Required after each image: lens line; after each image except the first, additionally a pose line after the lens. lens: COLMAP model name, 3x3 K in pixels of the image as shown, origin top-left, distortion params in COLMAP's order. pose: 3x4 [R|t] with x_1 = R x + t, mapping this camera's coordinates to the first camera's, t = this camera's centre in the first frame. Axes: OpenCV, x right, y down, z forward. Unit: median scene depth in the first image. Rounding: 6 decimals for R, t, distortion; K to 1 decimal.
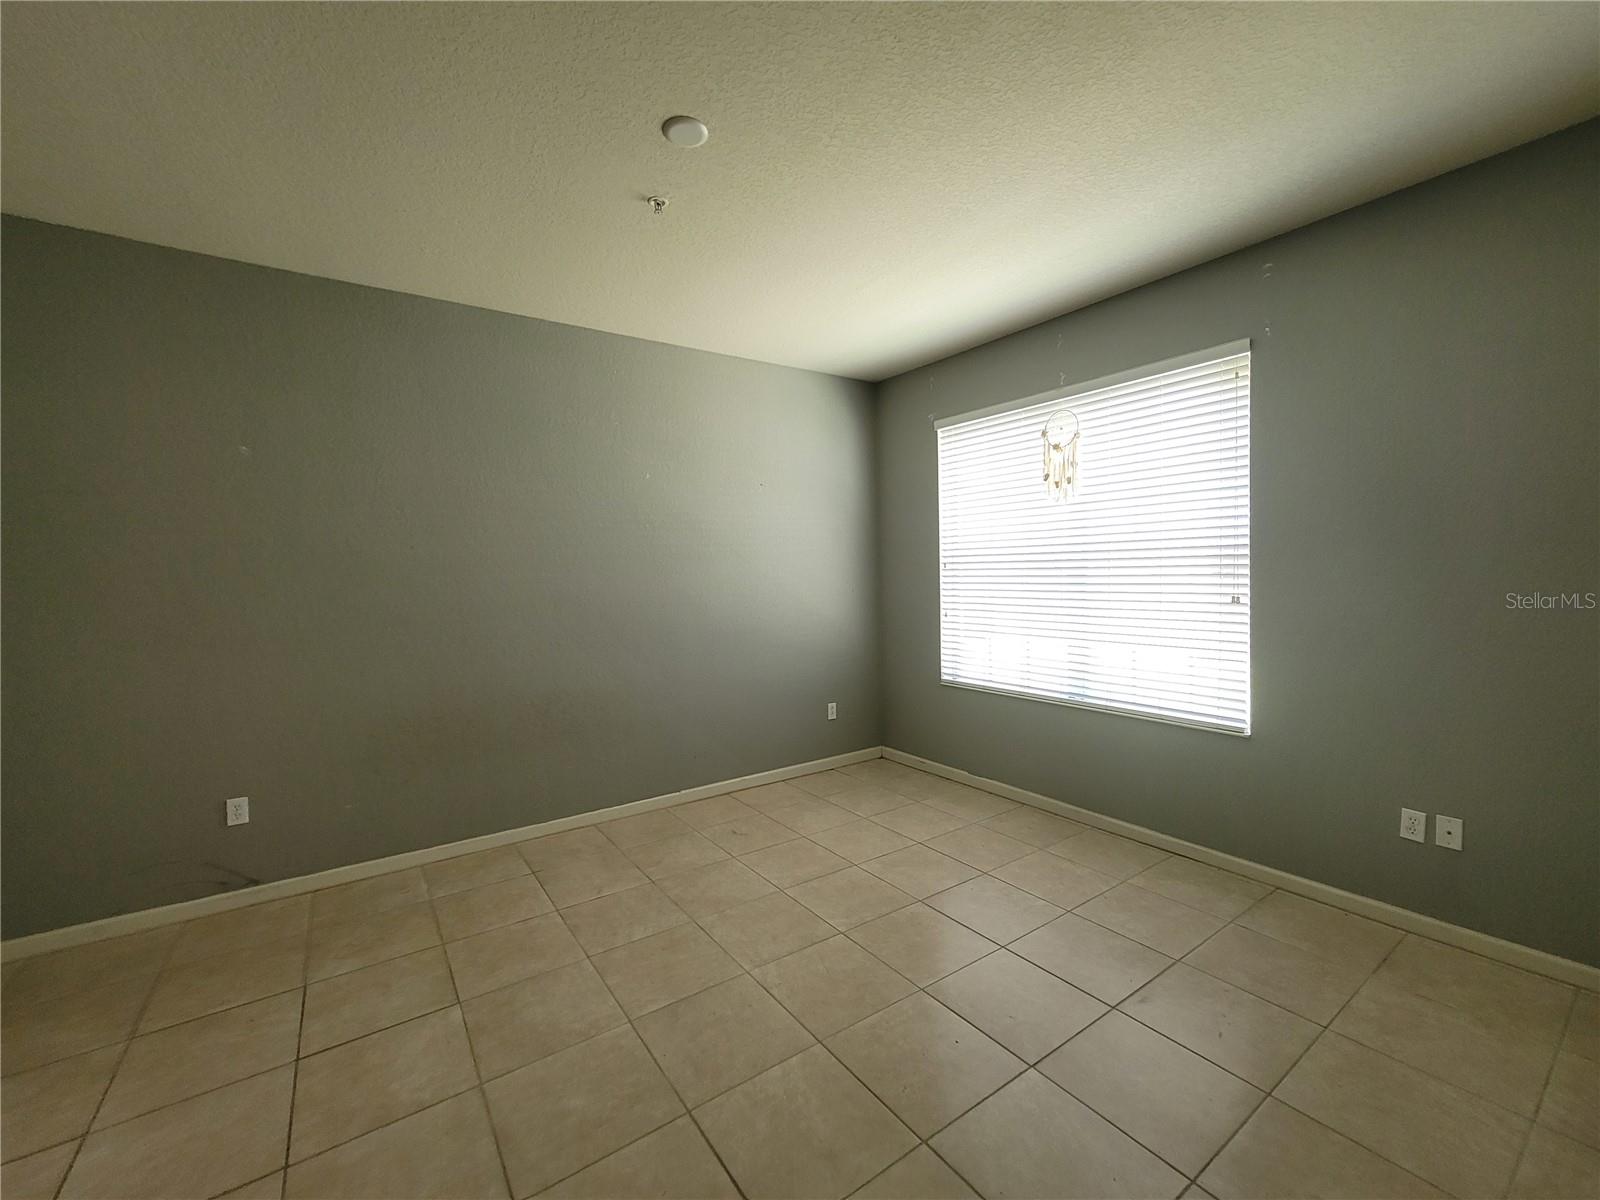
lens RADIAL K [[650.6, 0, 798.3], [0, 650.6, 595.1], [0, 0, 1]] dist [-0.006534, 0.001267]
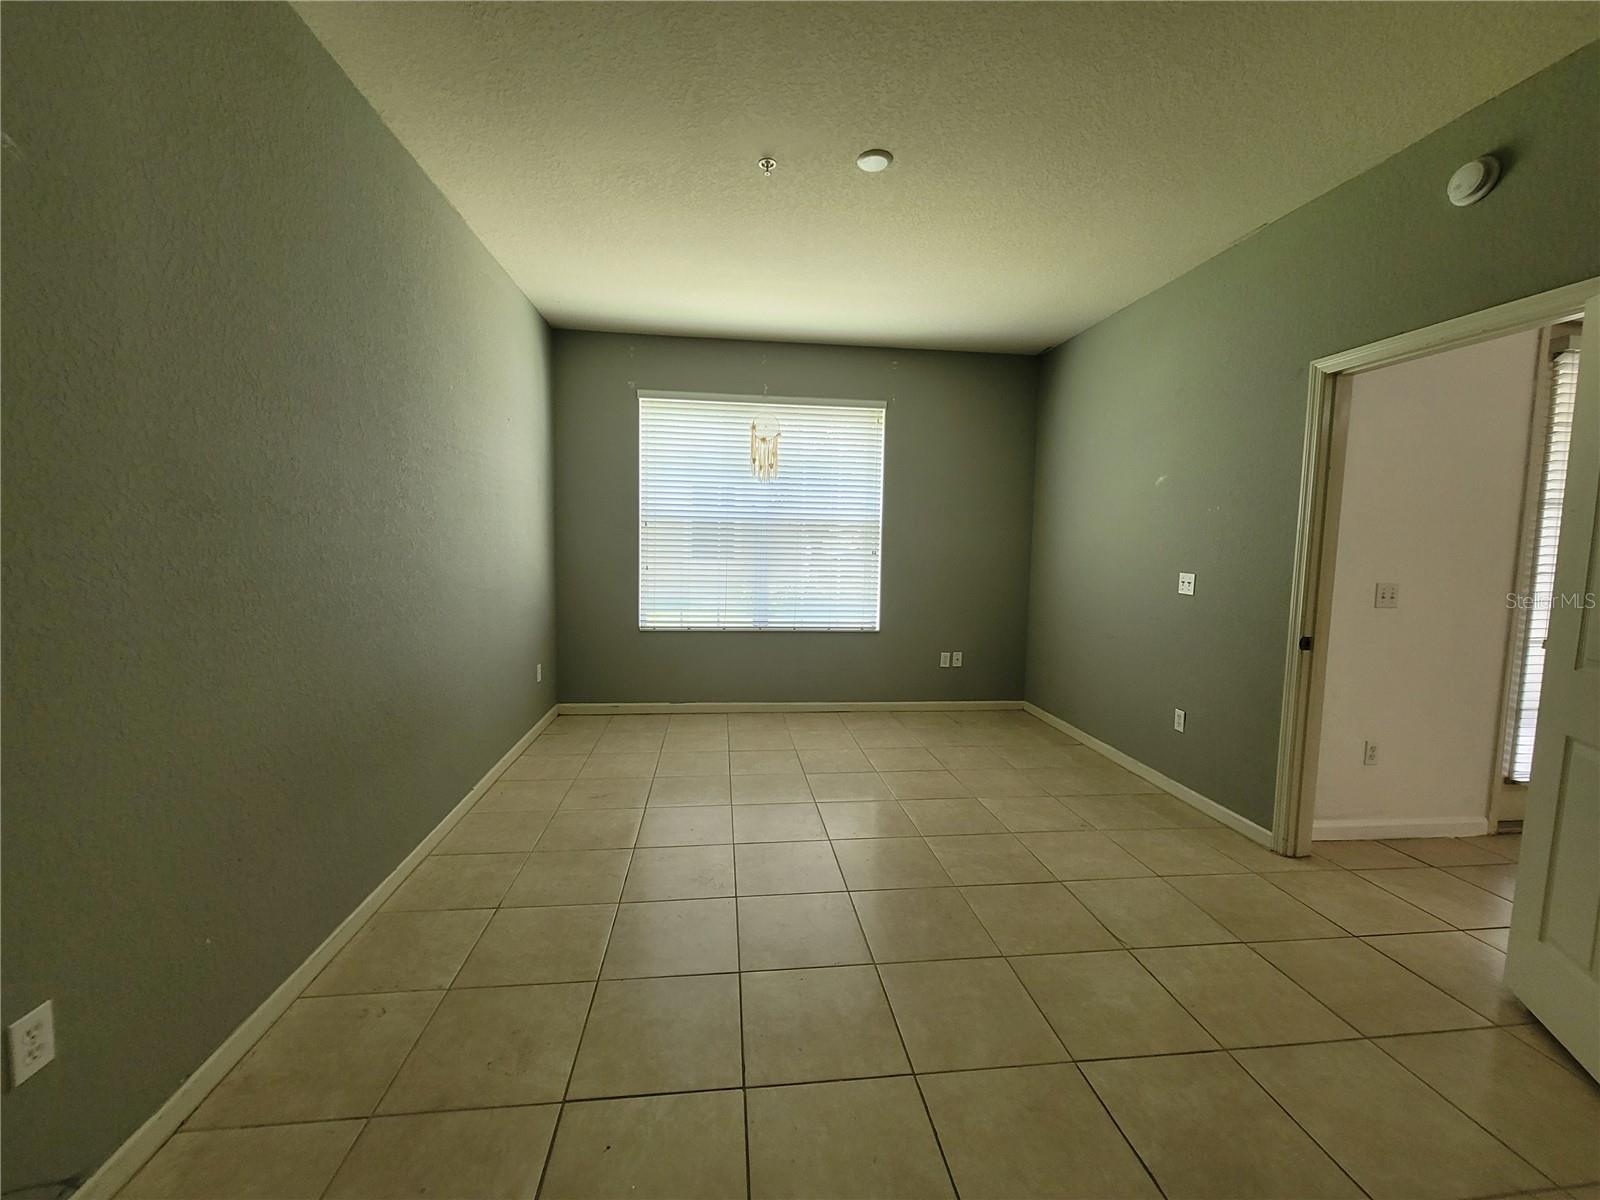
lens RADIAL K [[650.6, 0, 800.5], [0, 650.6, 599.7], [0, 0, 1]] dist [-0.006534, 0.001267]
pose [[0.469189, -0.055516, 0.881351, -0.768587], [0.002494, 0.998101, 0.061543, 0.019406], [-0.883094, -0.026677, 0.468437, 0.294781]]
